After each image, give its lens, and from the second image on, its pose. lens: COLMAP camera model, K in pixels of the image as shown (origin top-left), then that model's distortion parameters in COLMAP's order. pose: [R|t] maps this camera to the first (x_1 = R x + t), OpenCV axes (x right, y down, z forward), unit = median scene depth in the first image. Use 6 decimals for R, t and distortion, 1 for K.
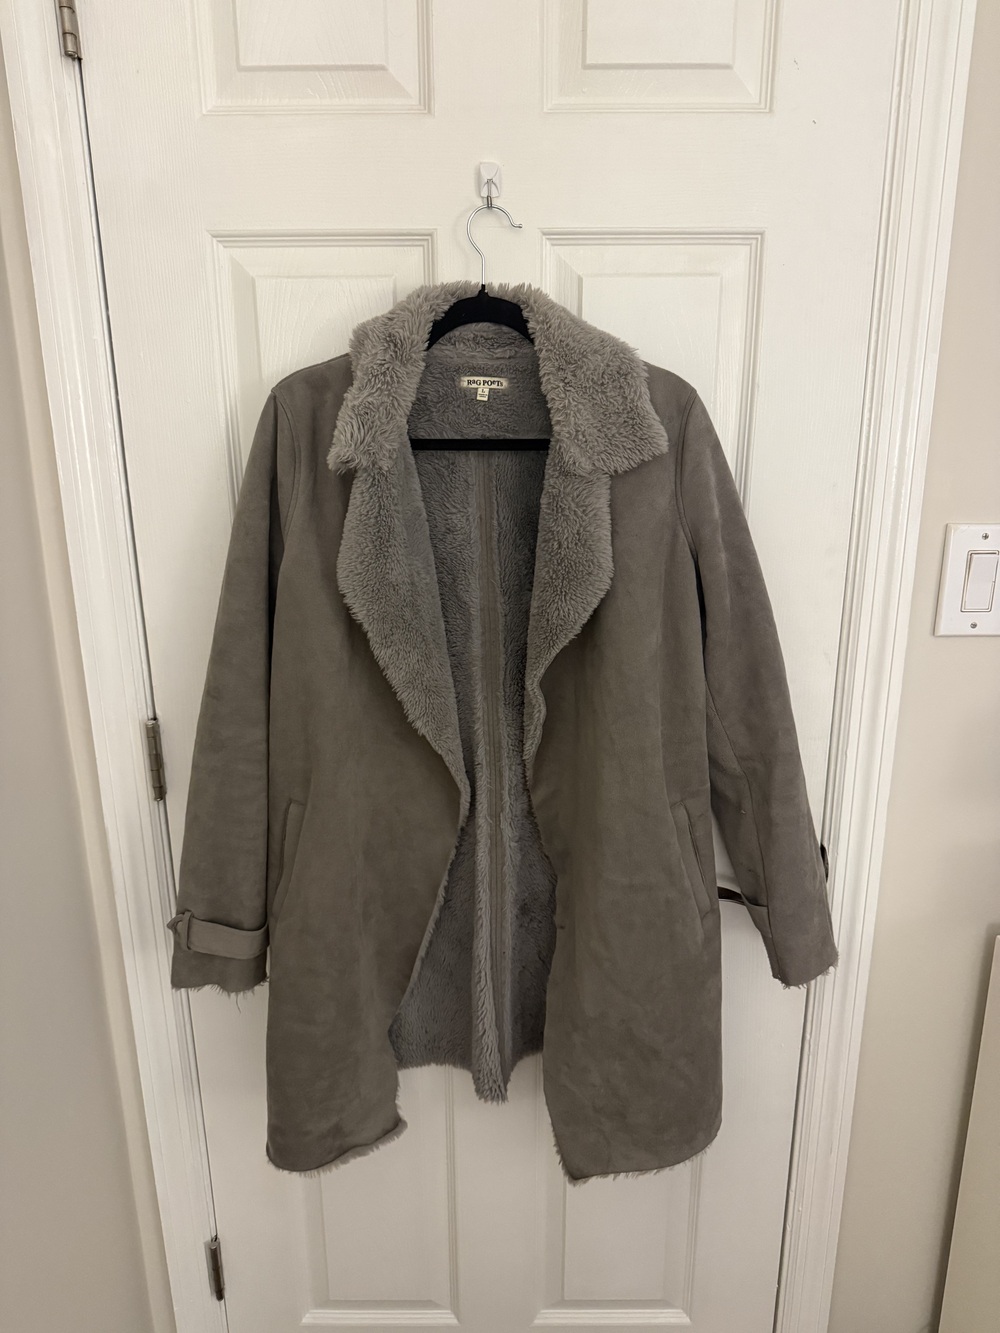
lens RADIAL K [[949.8, 0, 504.1], [0, 949.8, 631.7], [0, 0, 1]] dist [-0.008998, -0.030746]
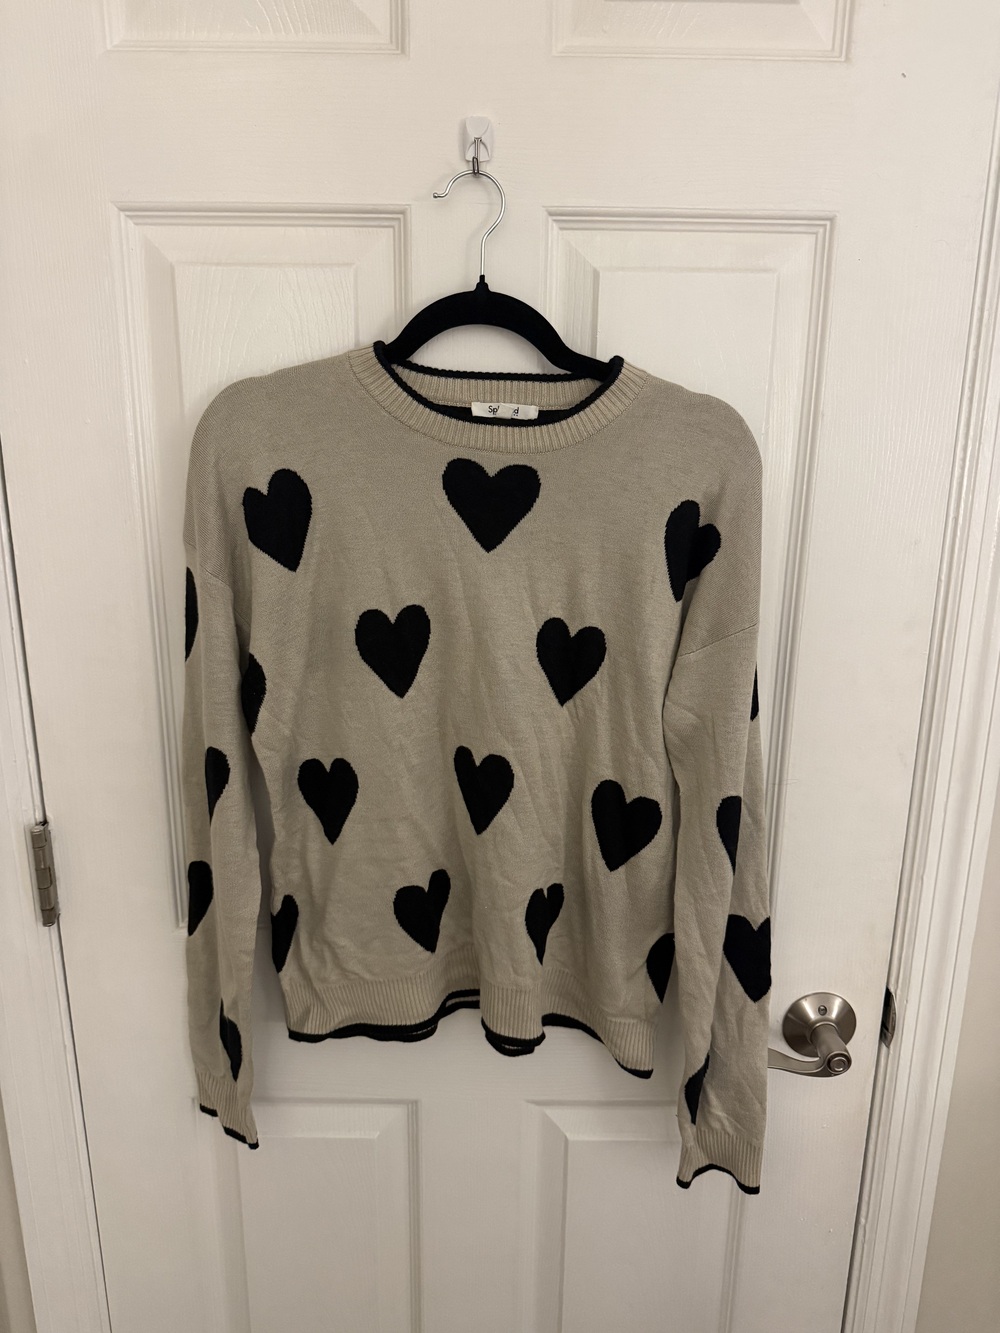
lens RADIAL K [[1055.2, 0, 505.6], [0, 1055.2, 653.7], [0, 0, 1]] dist [-0.018052, -0.015512]
pose [[0.999841, 0.014825, 0.009929, 0.002665], [-0.014814, 0.999890, -0.001200, -0.059969], [-0.009946, 0.001053, 0.999950, 0.143640]]
